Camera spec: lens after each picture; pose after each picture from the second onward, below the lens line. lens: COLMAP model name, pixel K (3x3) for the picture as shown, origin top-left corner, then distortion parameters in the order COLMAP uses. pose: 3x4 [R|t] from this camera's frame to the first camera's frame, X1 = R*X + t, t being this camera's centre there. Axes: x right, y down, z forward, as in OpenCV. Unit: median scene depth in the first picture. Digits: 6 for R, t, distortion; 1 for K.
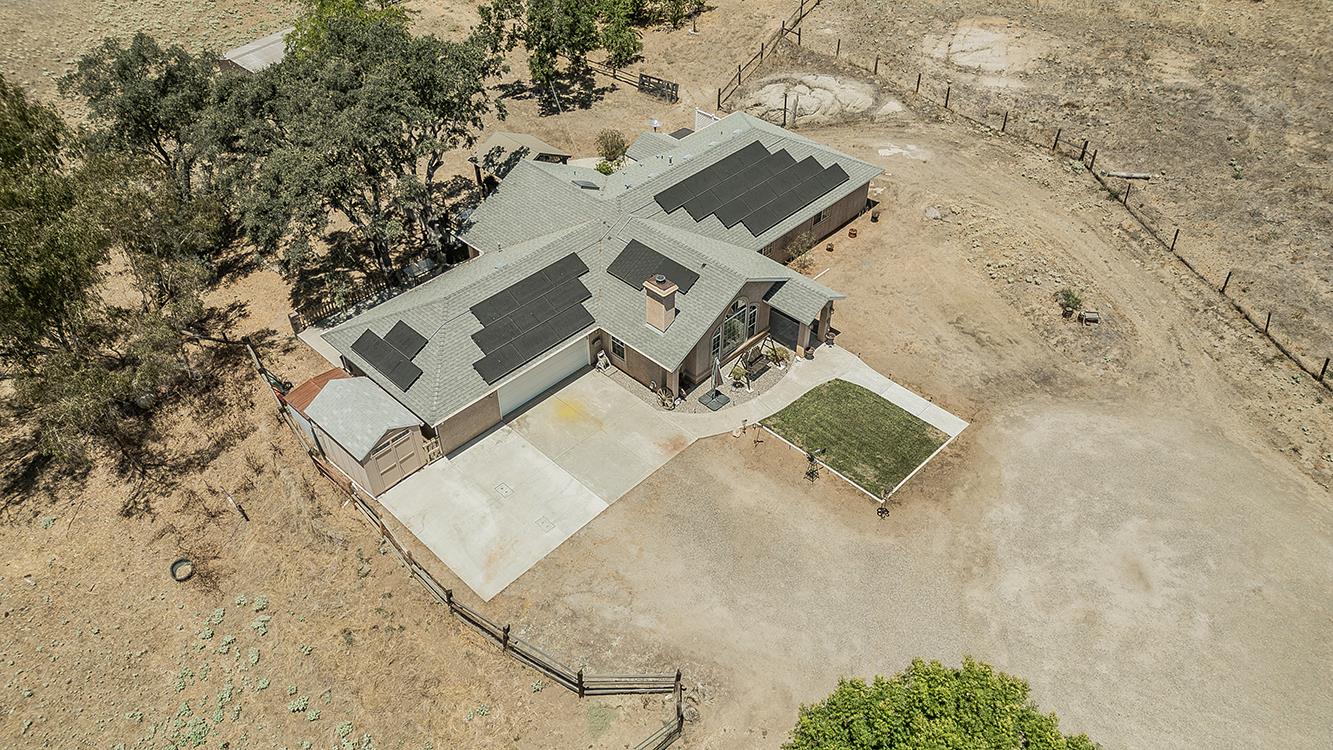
lens RADIAL K [[931.6, 0, 663.8], [0, 931.6, 371.8], [0, 0, 1]] dist [0.074249, -0.041023]
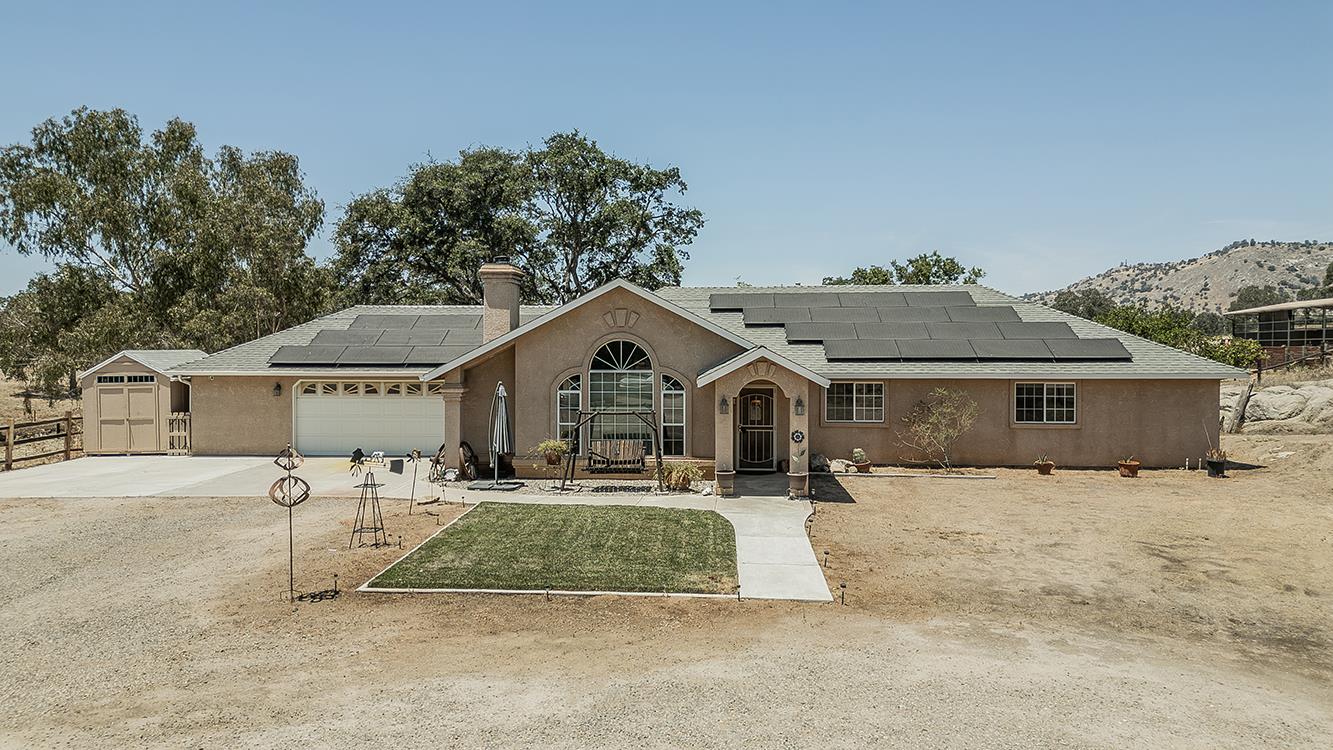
lens RADIAL K [[937.7, 0, 664.4], [0, 937.7, 368.1], [0, 0, 1]] dist [0.070167, -0.037775]
pose [[0.649646, 0.017574, -0.760034, 0.464874], [-0.497069, 0.766255, -0.407156, 0.133447], [0.575225, 0.642296, 0.506530, 0.684897]]
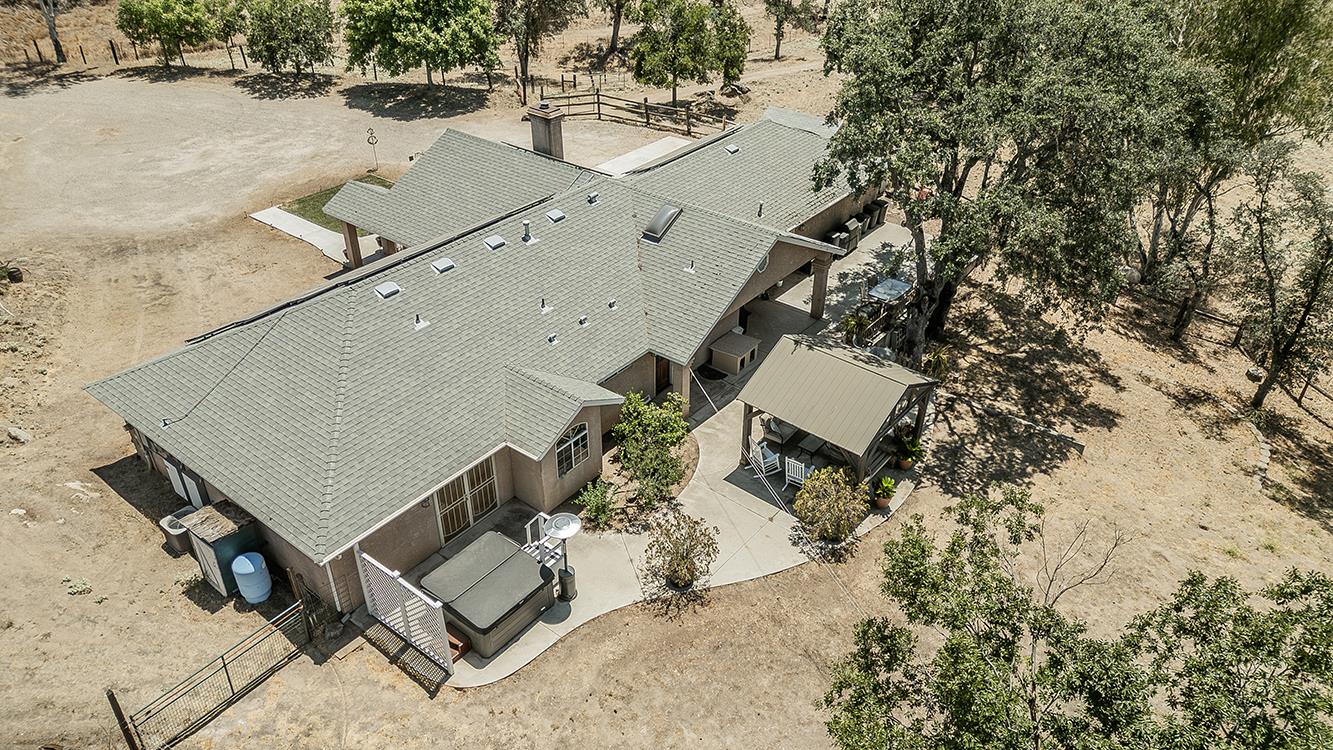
lens RADIAL K [[920.0, 0, 663.8], [0, 920.0, 382.3], [0, 0, 1]] dist [0.073090, -0.041183]
pose [[-0.995224, 0.050318, -0.083644, -0.027475], [-0.067481, 0.264488, 0.962025, -0.810622], [0.070530, 0.963075, -0.259830, 1.315781]]
